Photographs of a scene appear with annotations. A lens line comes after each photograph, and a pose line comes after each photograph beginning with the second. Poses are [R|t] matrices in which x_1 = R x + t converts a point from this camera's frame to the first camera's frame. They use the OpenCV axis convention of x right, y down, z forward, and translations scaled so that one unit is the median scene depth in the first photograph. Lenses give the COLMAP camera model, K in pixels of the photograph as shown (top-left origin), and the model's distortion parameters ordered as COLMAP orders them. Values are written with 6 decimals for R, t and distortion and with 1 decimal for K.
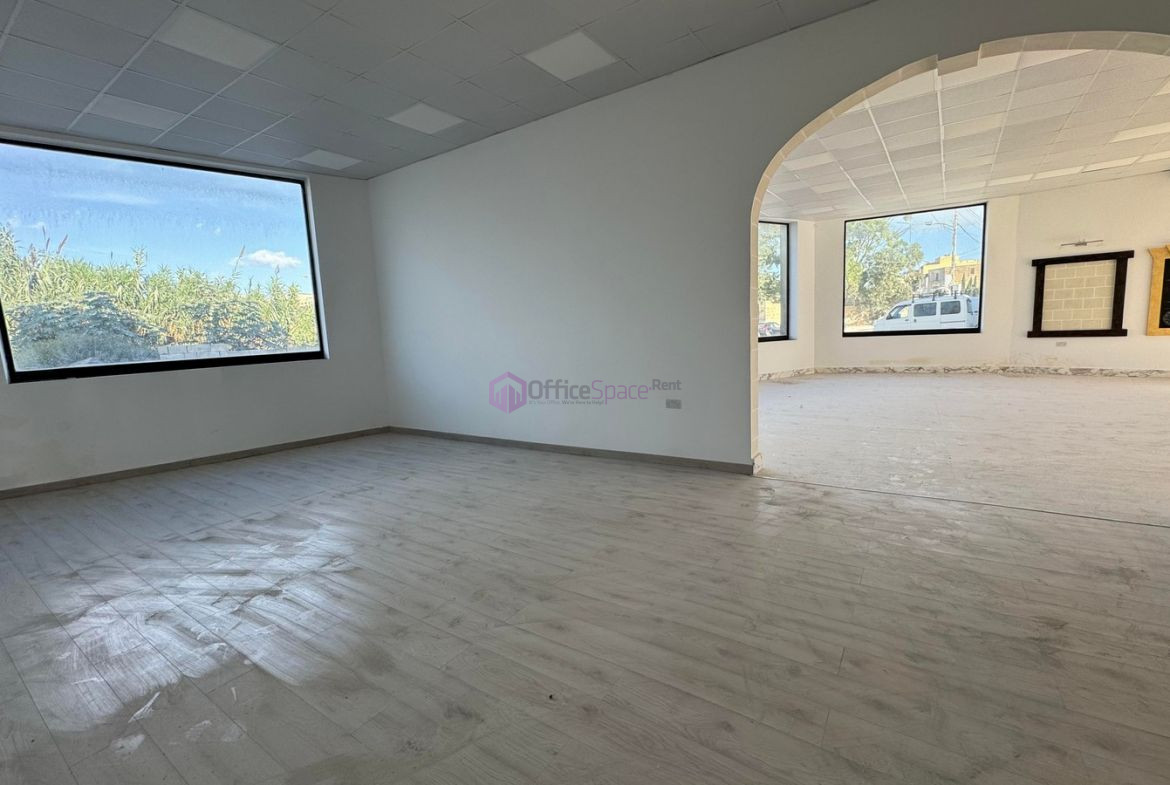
lens RADIAL K [[504.9, 0, 581.6], [0, 504.9, 388.5], [0, 0, 1]] dist [0.000192, -0.000153]
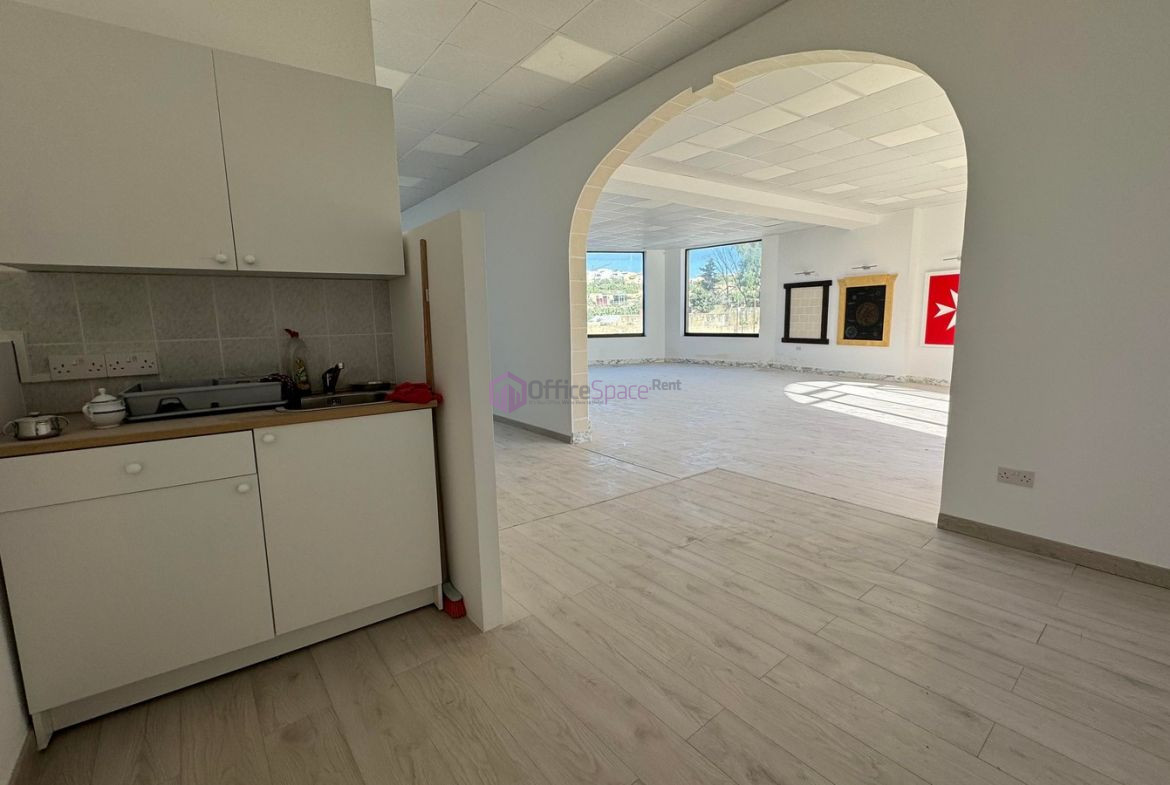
lens RADIAL K [[497.2, 0, 585.1], [0, 497.2, 394.3], [0, 0, 1]] dist [-0.000779, -0.000458]
pose [[0.949349, 0.076059, -0.304880, 0.809789], [-0.062488, 0.996582, 0.054041, -0.003257], [0.307949, -0.032253, 0.950856, -0.411079]]
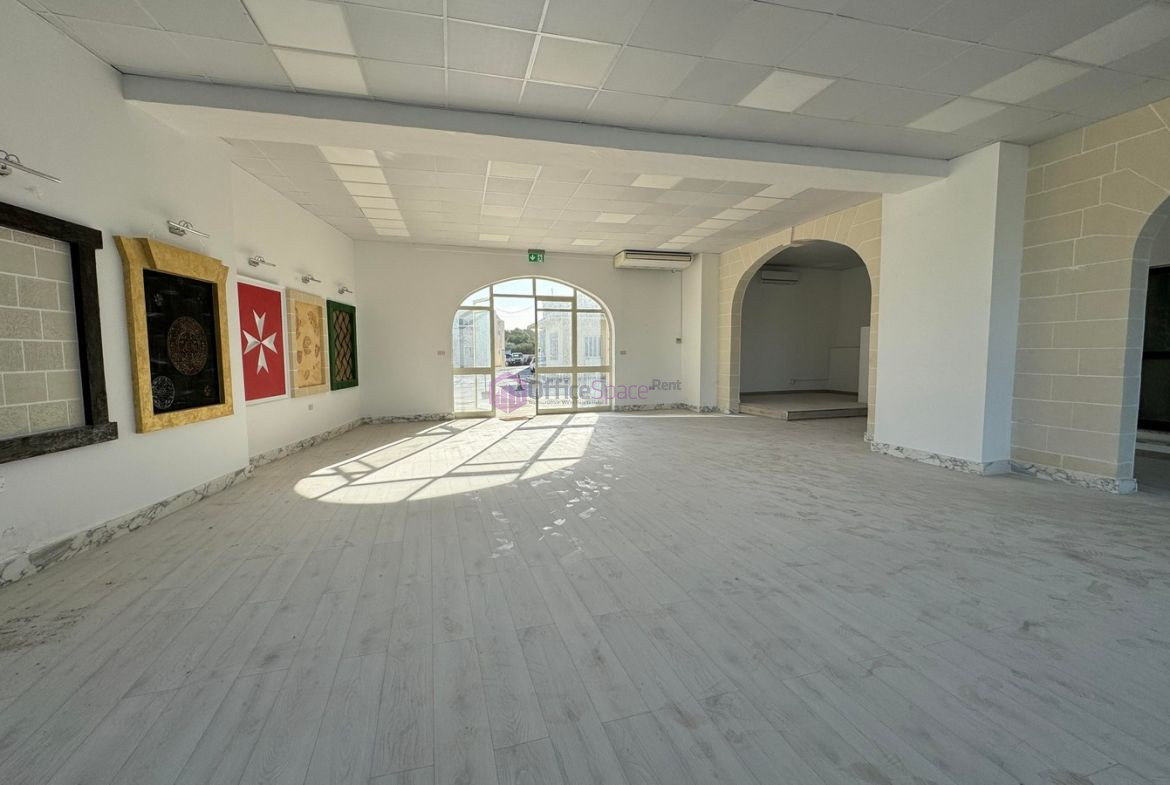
lens RADIAL K [[497.2, 0, 585.1], [0, 497.2, 394.3], [0, 0, 1]] dist [-0.000779, -0.000458]
pose [[-0.769137, -0.003617, 0.639073, 0.483535], [0.117045, 0.982273, 0.146425, -0.141649], [-0.628274, 0.187422, -0.755079, 0.972260]]
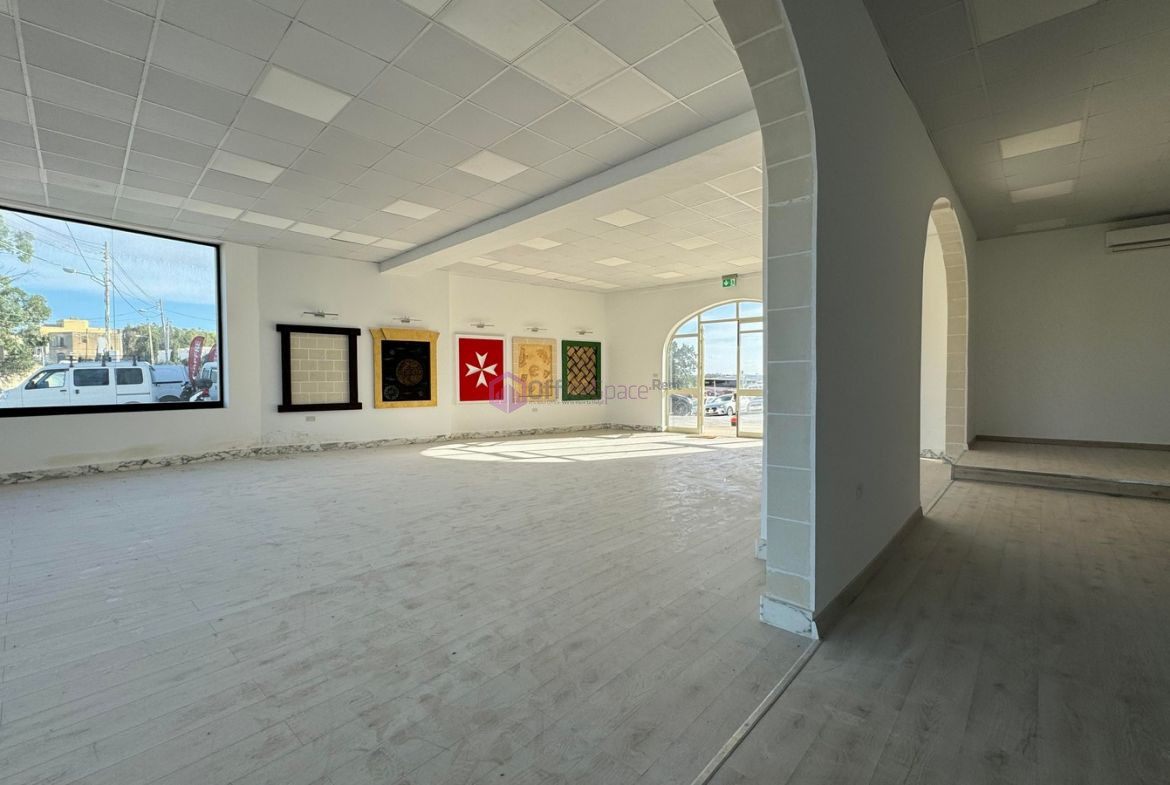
lens RADIAL K [[497.2, 0, 585.1], [0, 497.2, 394.3], [0, 0, 1]] dist [-0.000779, -0.000458]
pose [[0.148816, 0.014756, 0.988755, 0.121953], [0.116851, 0.992621, -0.032400, -0.043390], [-0.981937, 0.120359, 0.145994, 0.361198]]
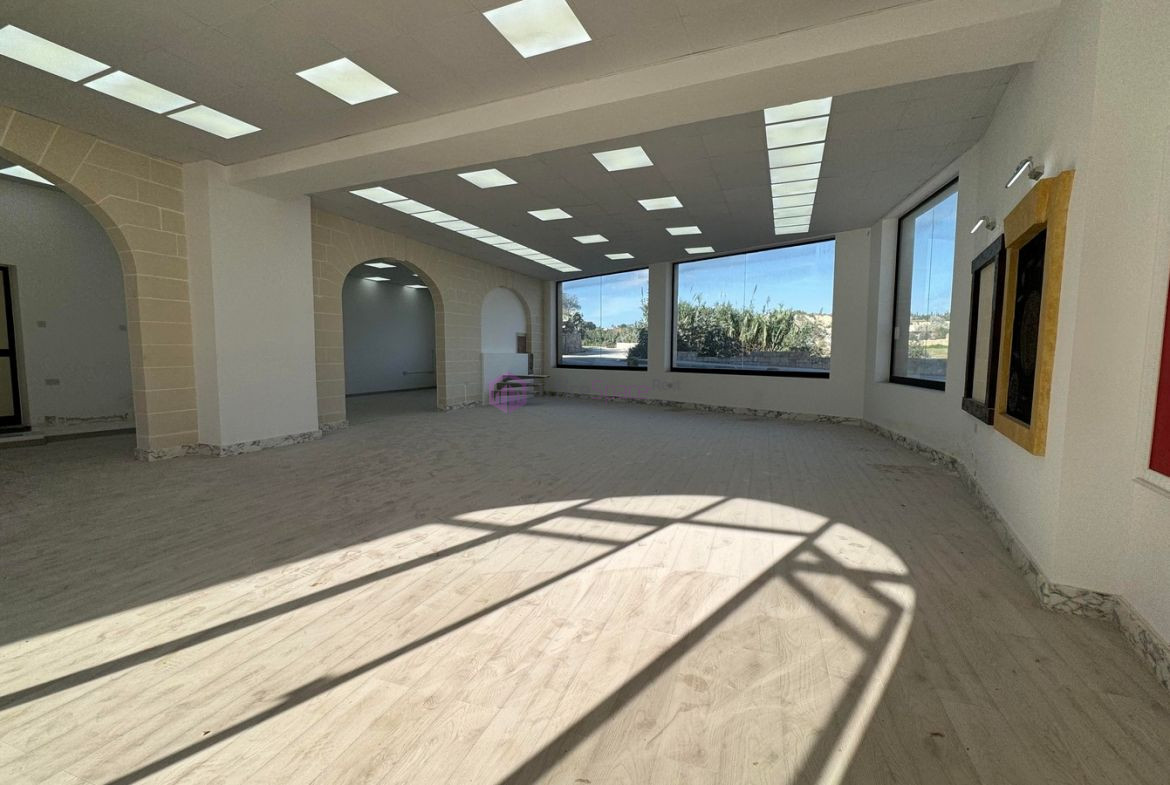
lens RADIAL K [[501.0, 0, 589.8], [0, 501.0, 396.1], [0, 0, 1]] dist [-0.000762, -0.000191]
pose [[0.232581, 0.130450, -0.963789, 1.306778], [-0.132582, 0.985966, 0.101457, -0.116857], [0.963498, 0.104184, 0.246612, 0.502311]]
